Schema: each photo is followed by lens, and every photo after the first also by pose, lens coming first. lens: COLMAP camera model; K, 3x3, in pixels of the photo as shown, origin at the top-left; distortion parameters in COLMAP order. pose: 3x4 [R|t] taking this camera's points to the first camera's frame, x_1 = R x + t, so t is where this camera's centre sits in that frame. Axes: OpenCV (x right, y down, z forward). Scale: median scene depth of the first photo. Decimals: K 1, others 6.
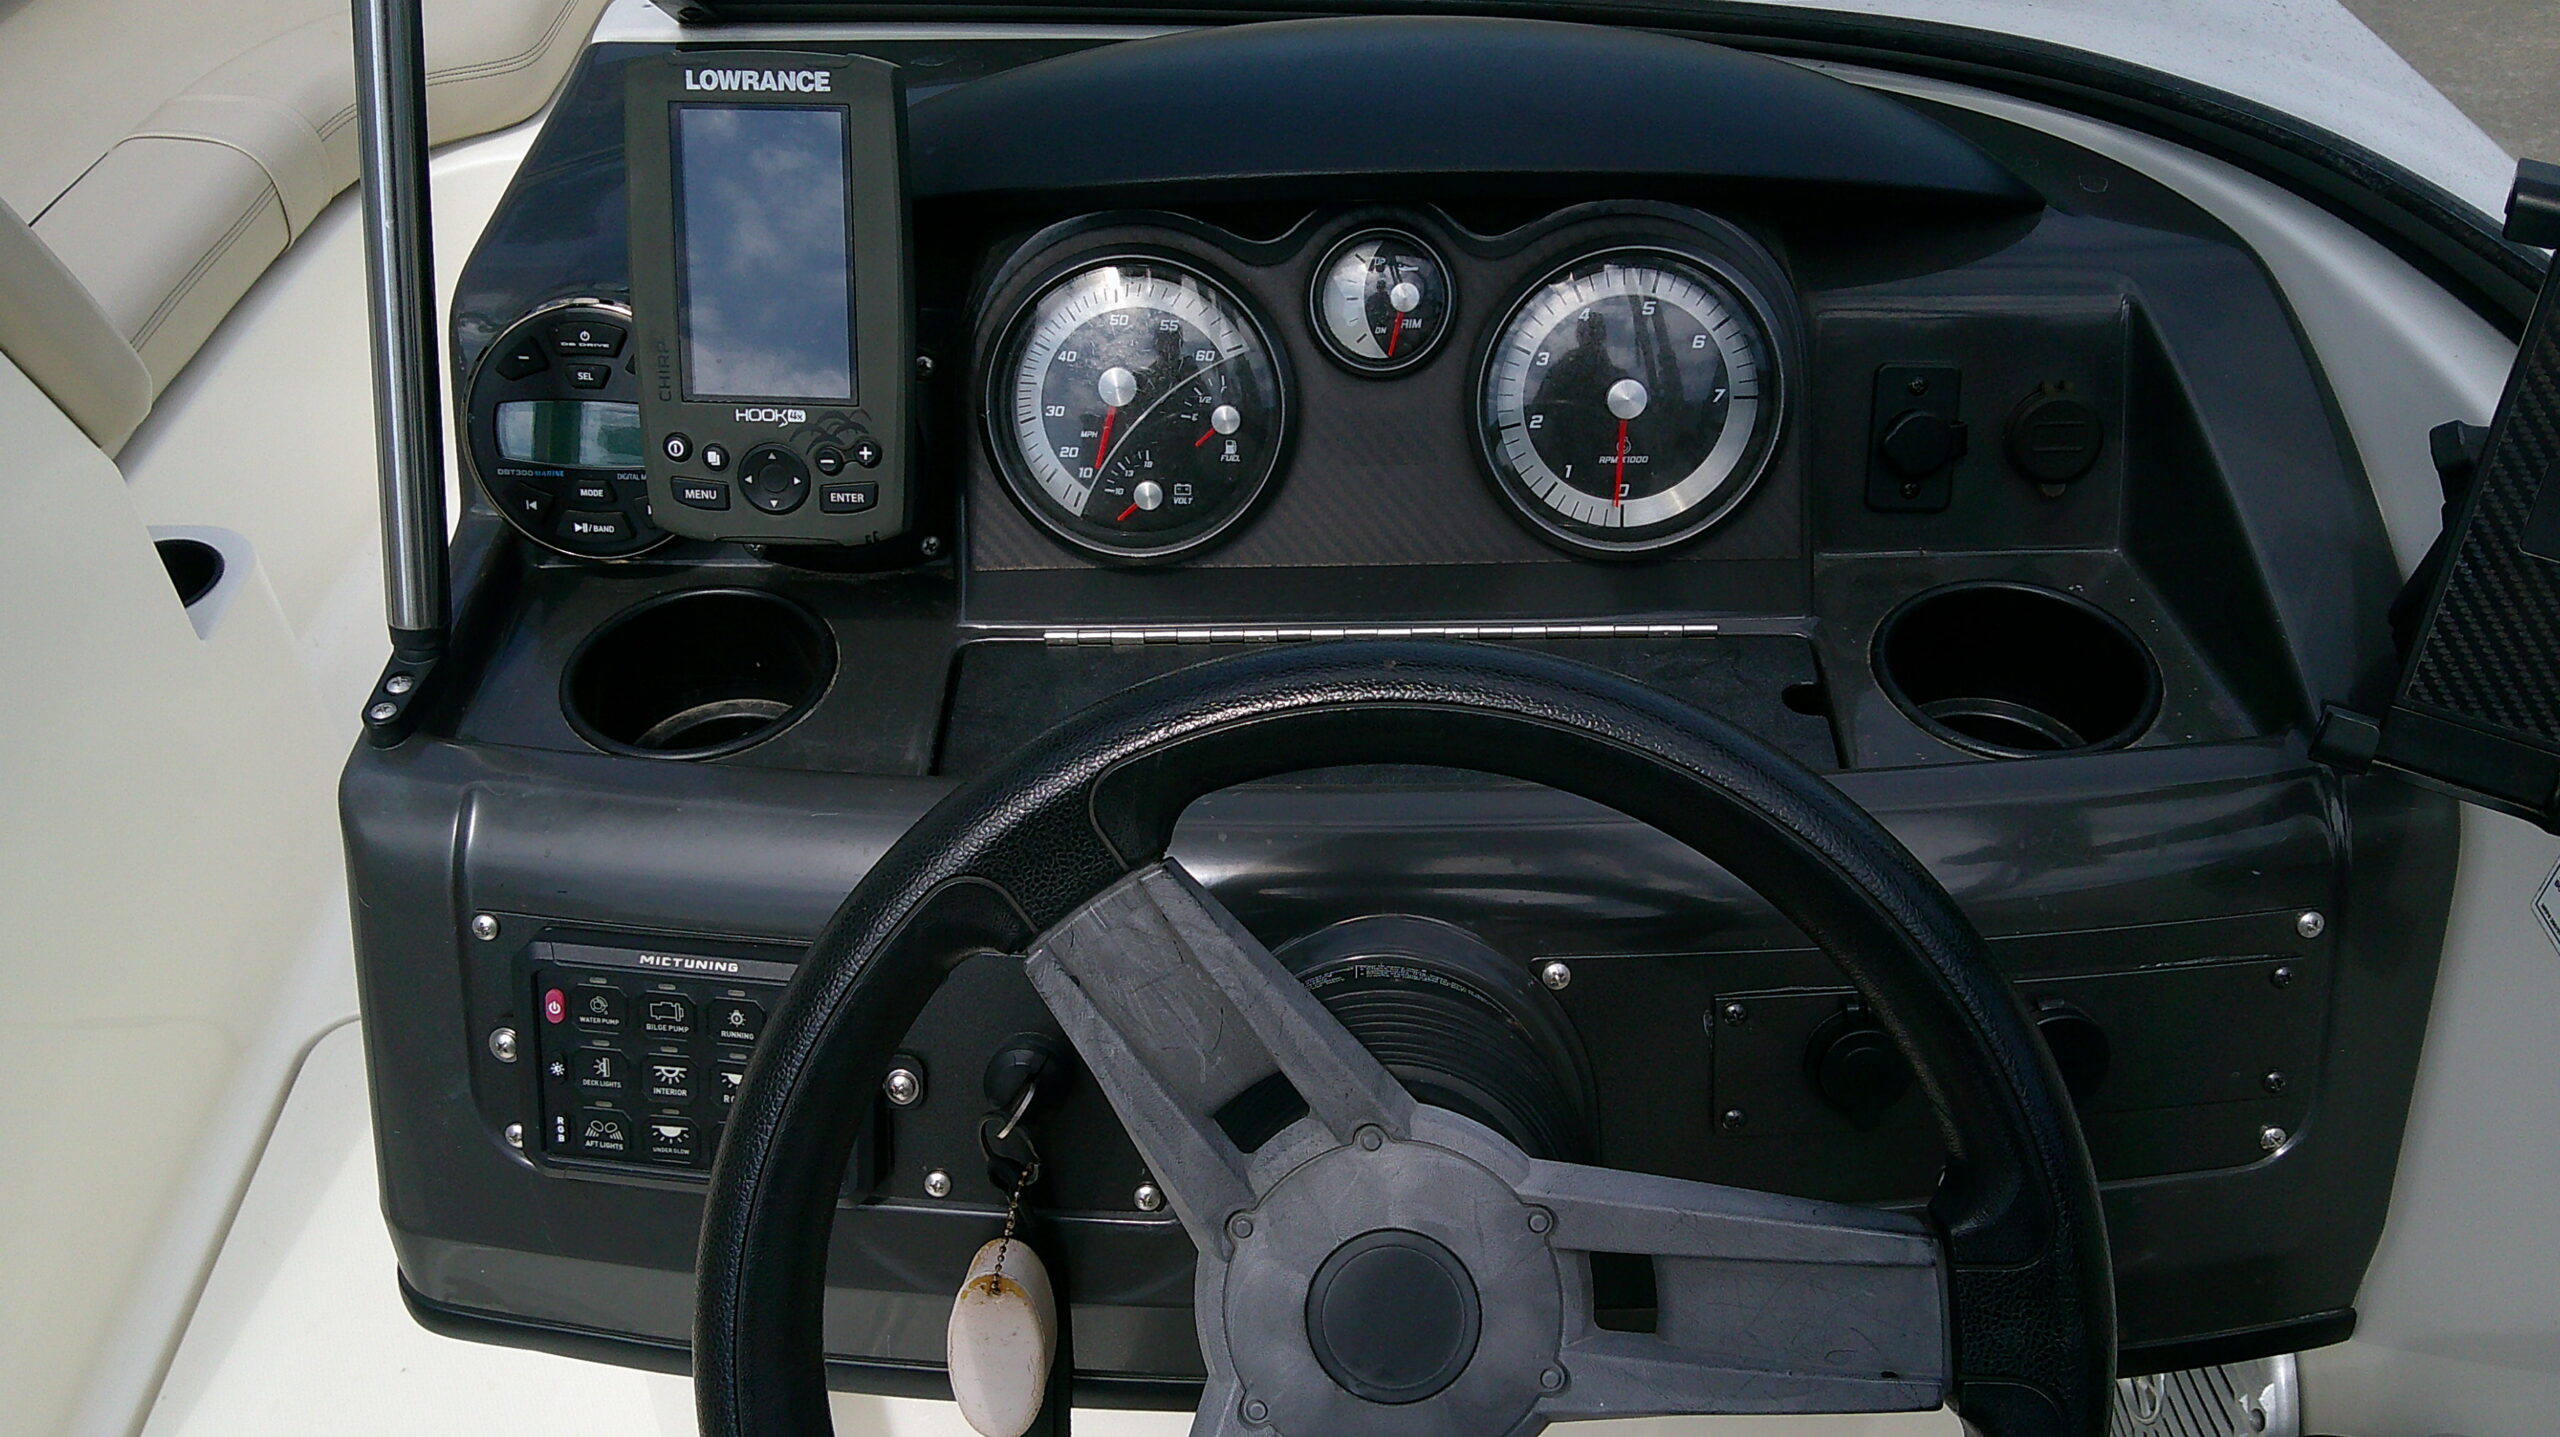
lens RADIAL K [[2256.2, 0, 1266.8], [0, 2256.2, 712.3], [0, 0, 1]] dist [0.029585, -0.030628]
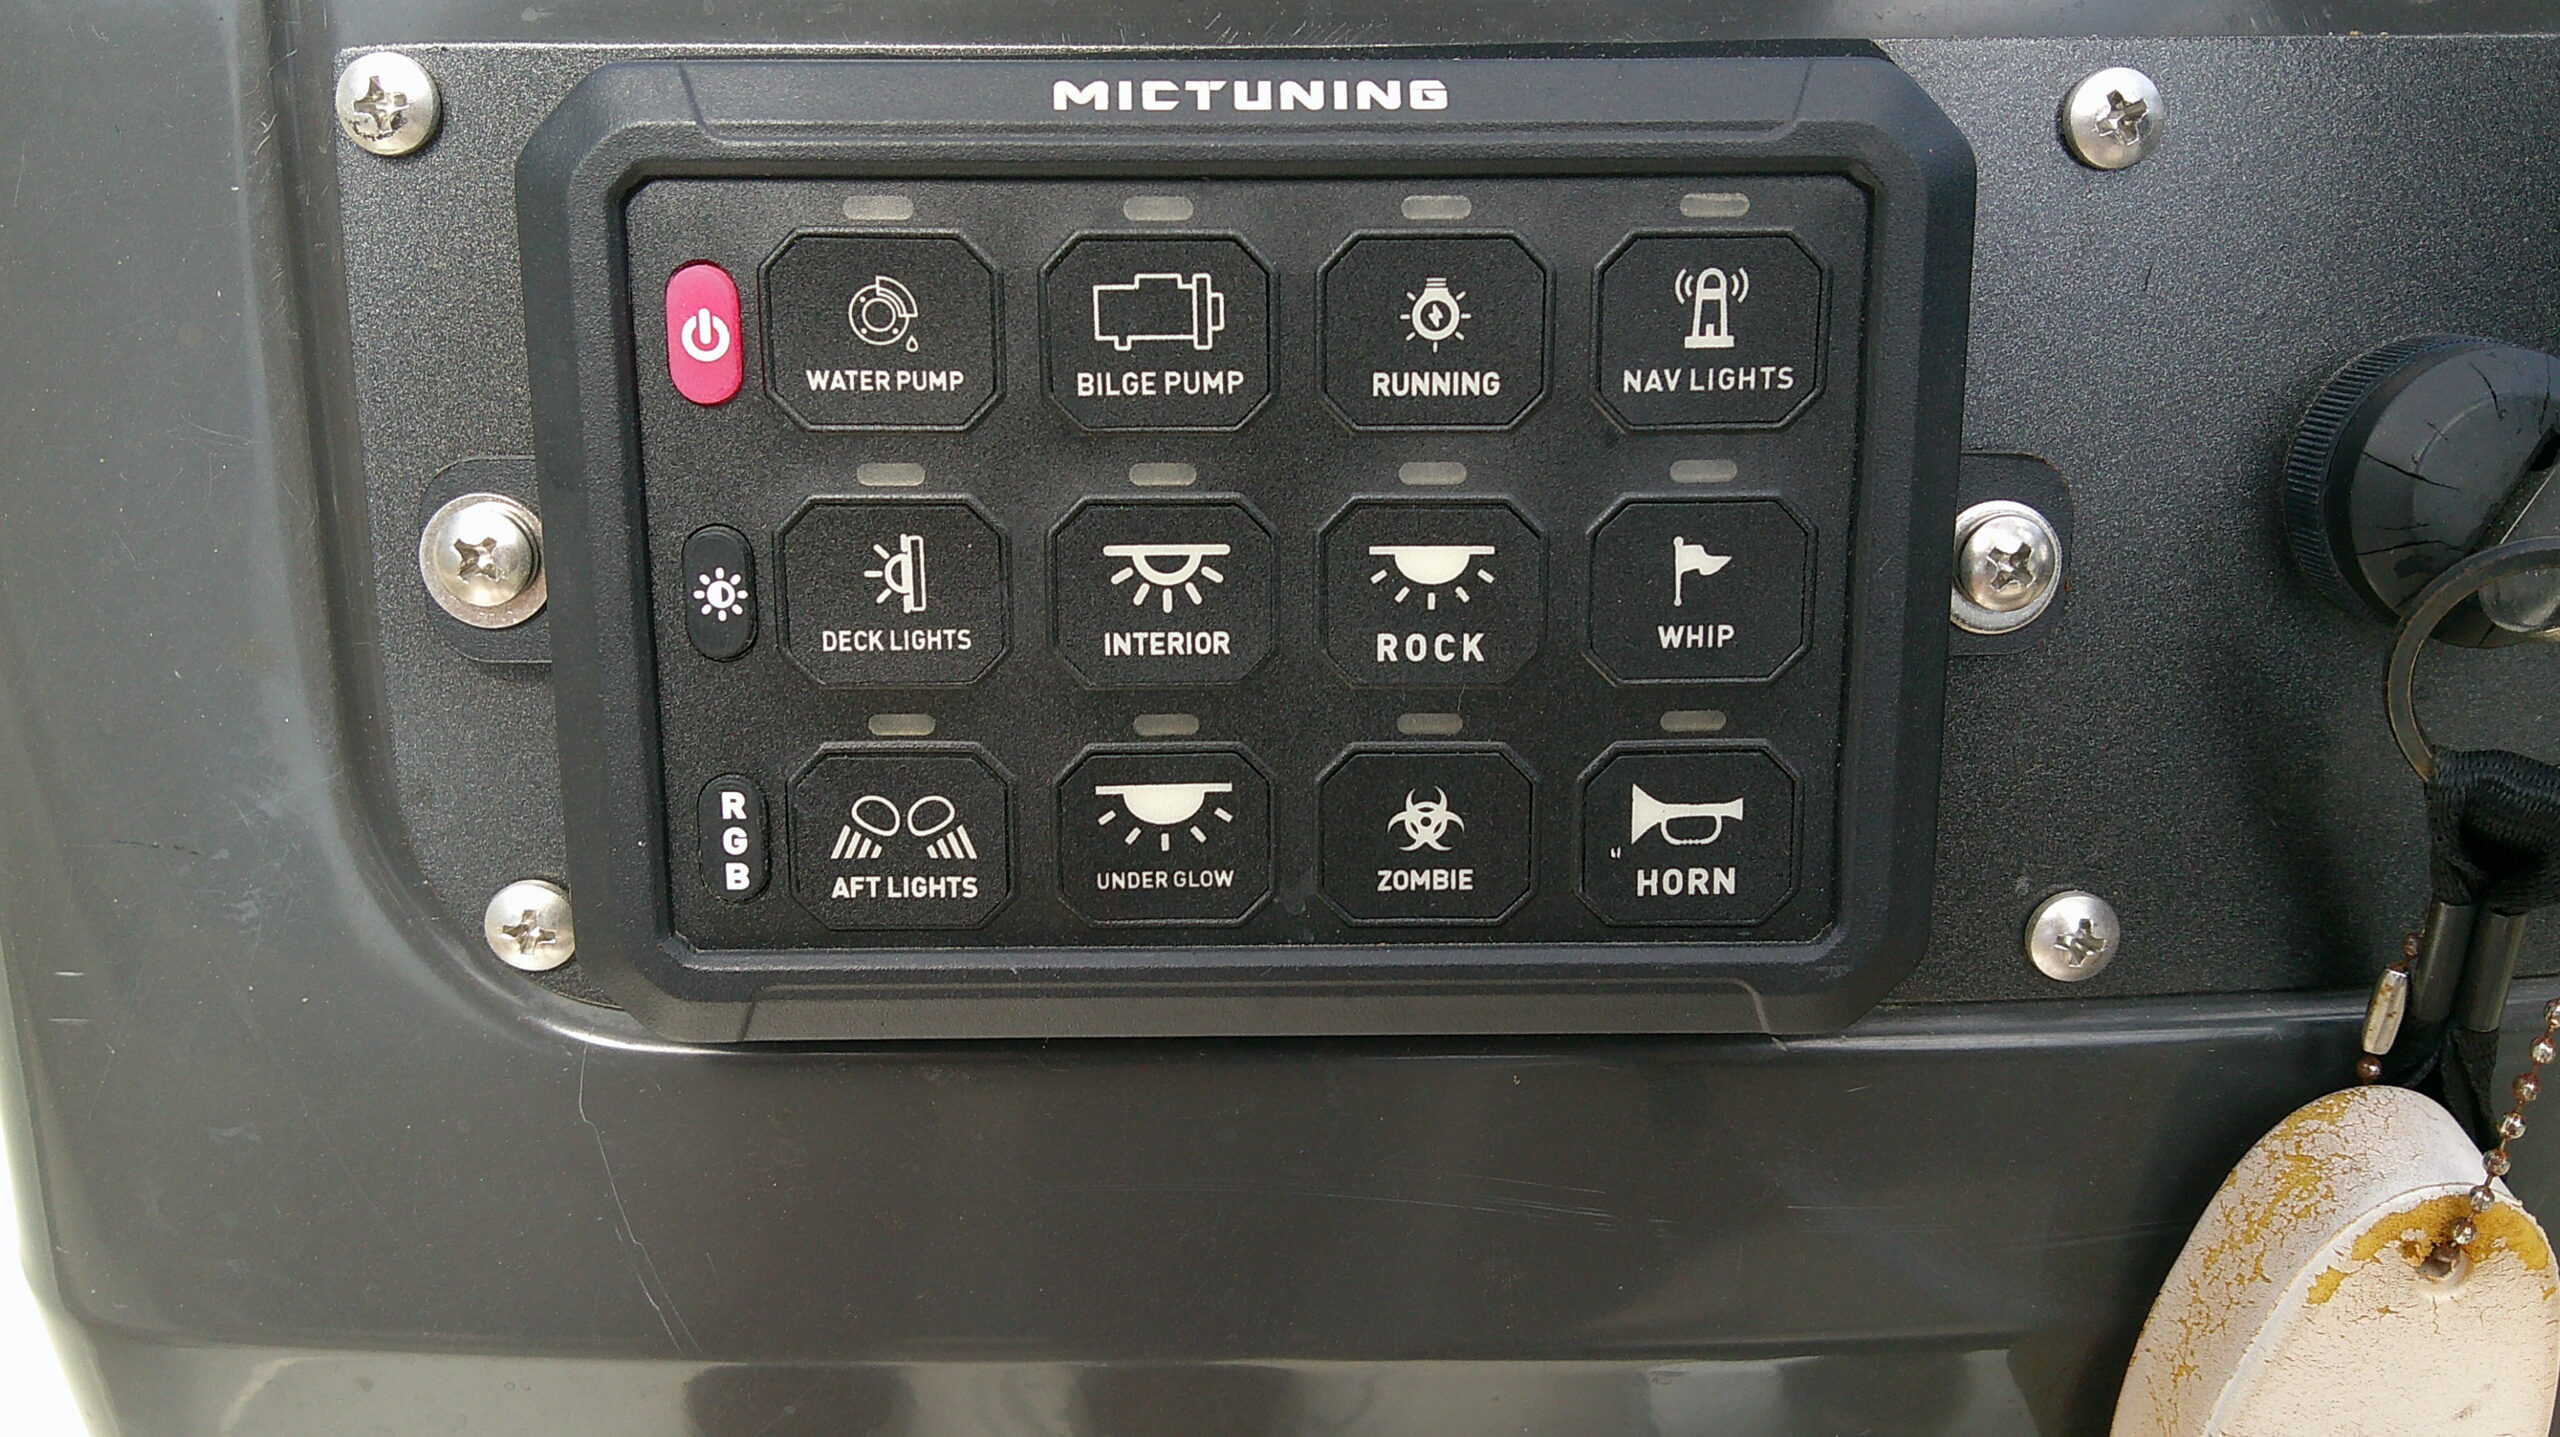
lens RADIAL K [[2256.2, 0, 1286.1], [0, 2256.2, 731.4], [0, 0, 1]] dist [0.029585, -0.030628]
pose [[0.986383, -0.077325, 0.145155, -0.288768], [0.085248, 0.995146, -0.049170, 0.191866], [-0.140648, 0.060875, 0.988186, 0.736998]]
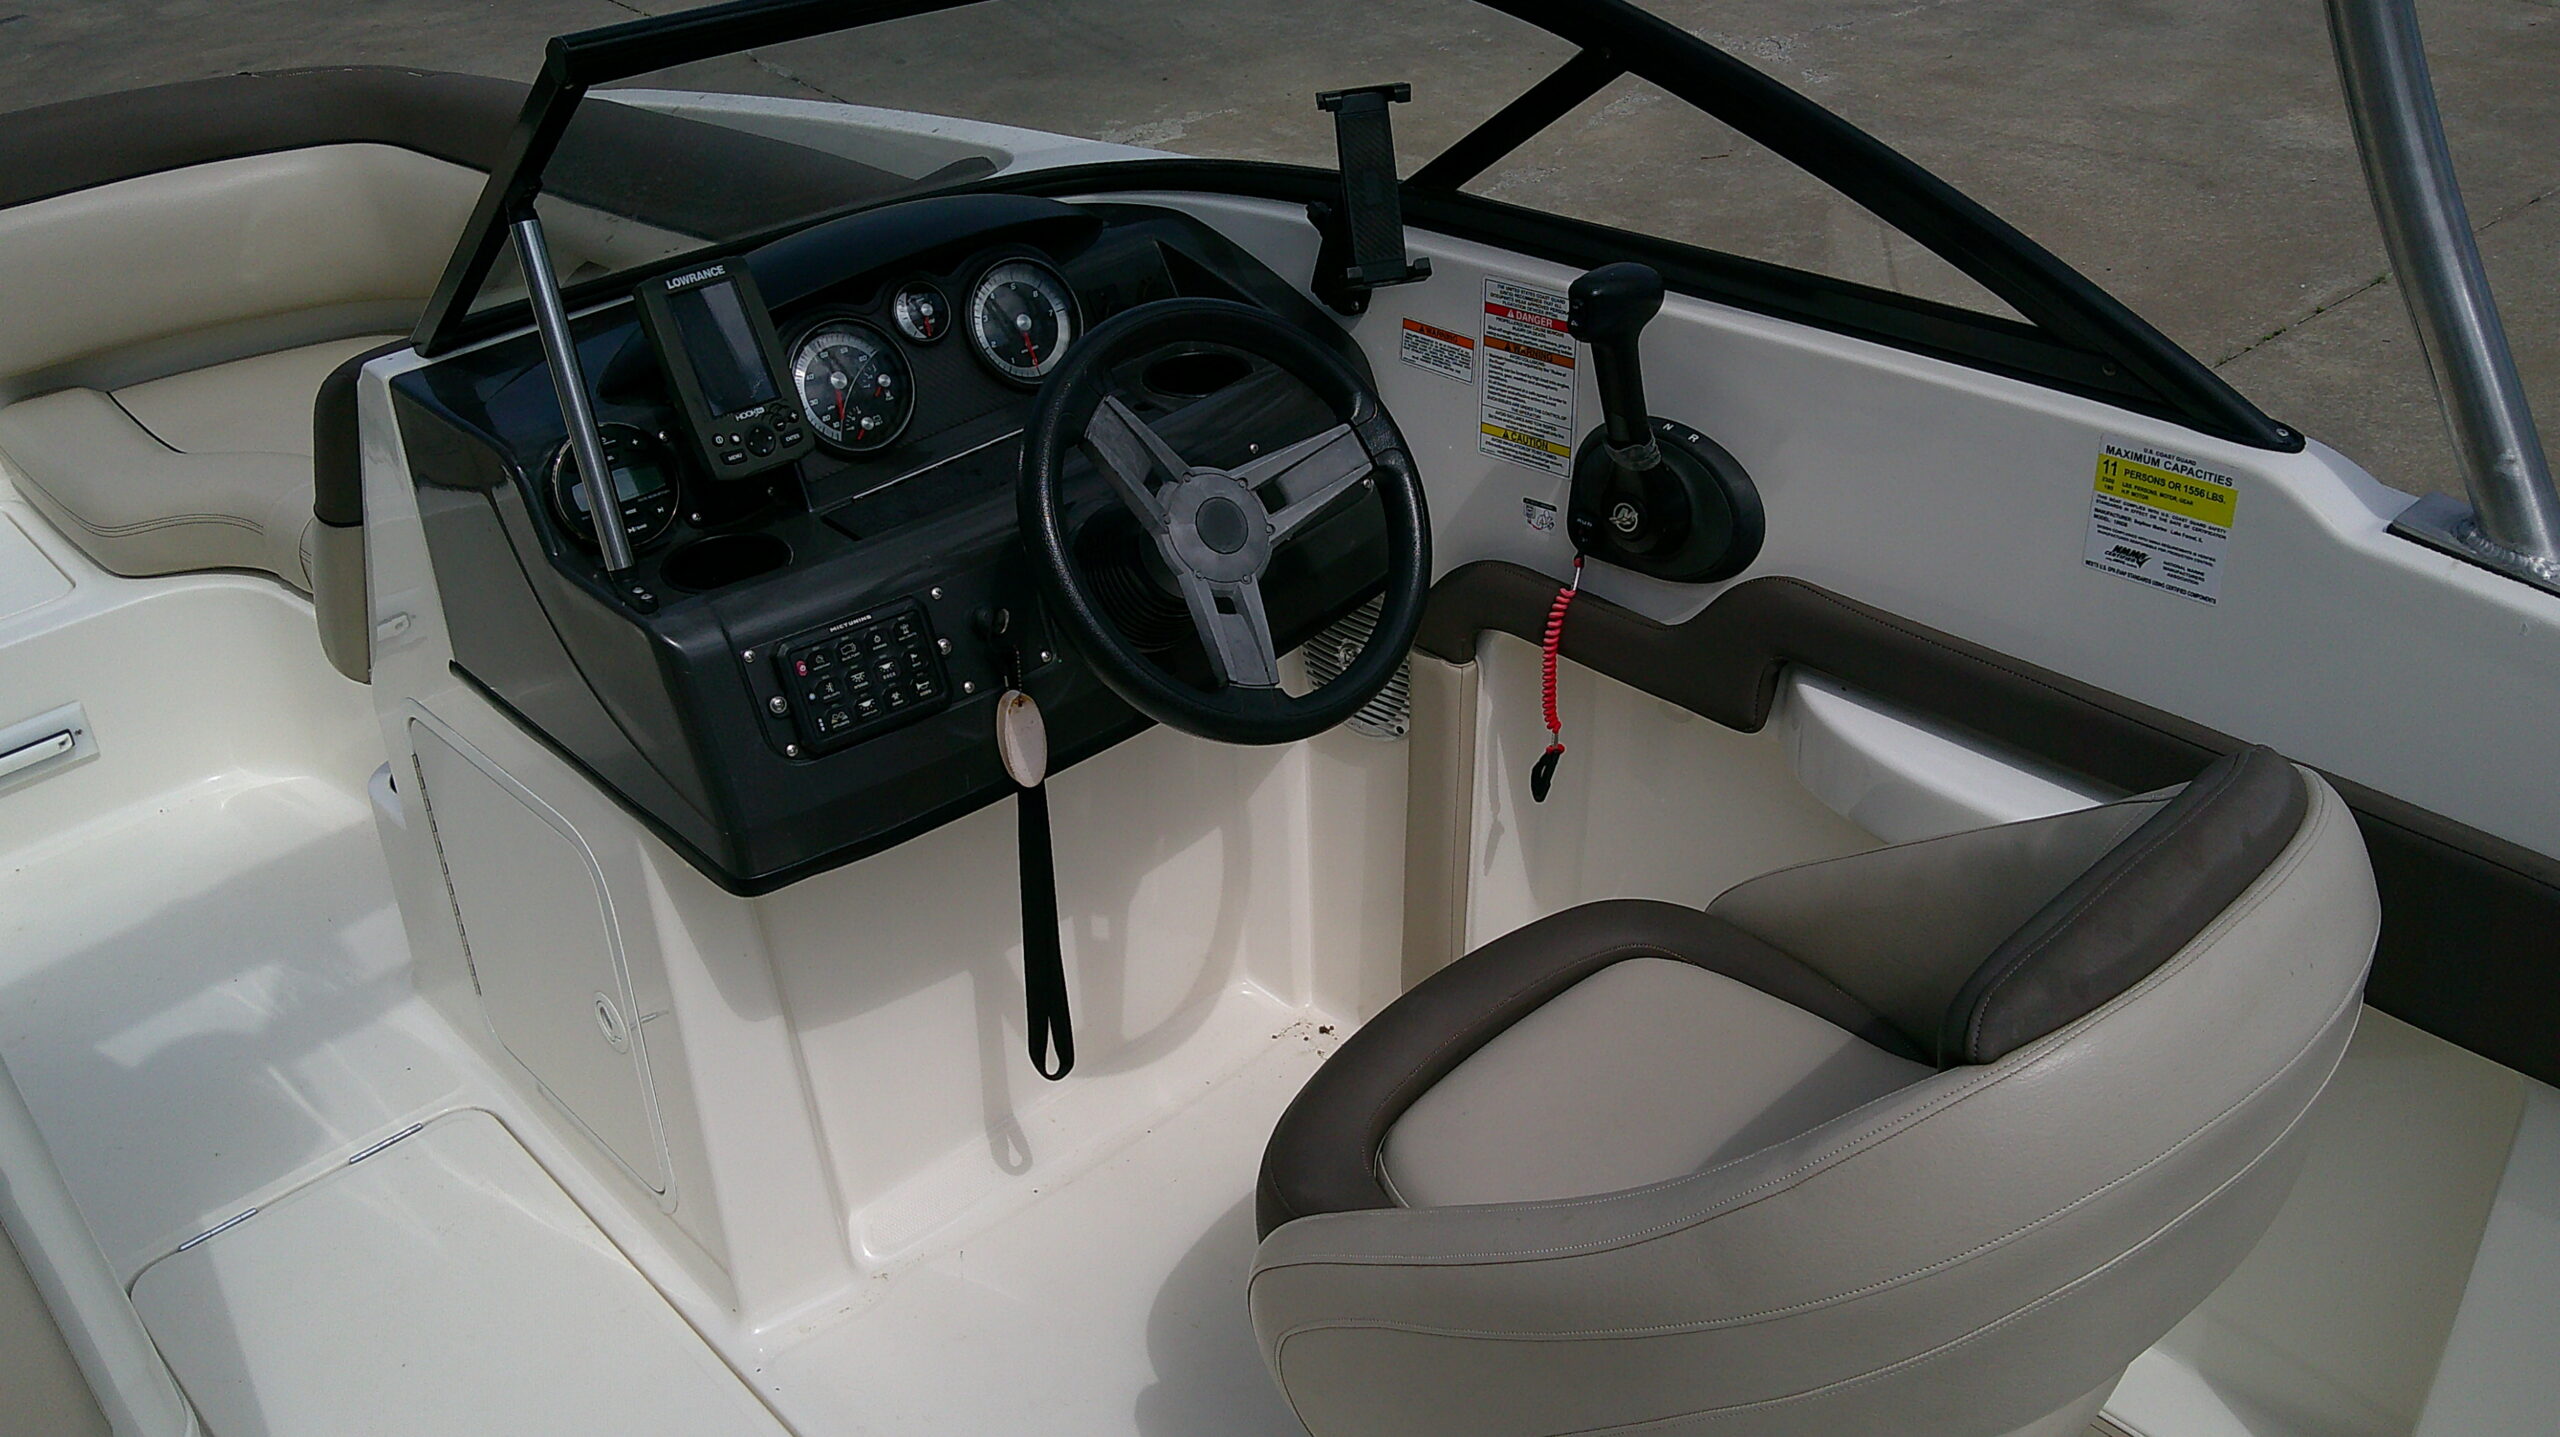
lens RADIAL K [[2256.2, 0, 1280.7], [0, 2256.2, 722.3], [0, 0, 1]] dist [0.029585, -0.030628]
pose [[0.719197, -0.370923, 0.587513, -1.295930], [0.474914, 0.879648, -0.026000, 0.456471], [-0.507161, 0.297718, 0.808797, -1.017546]]
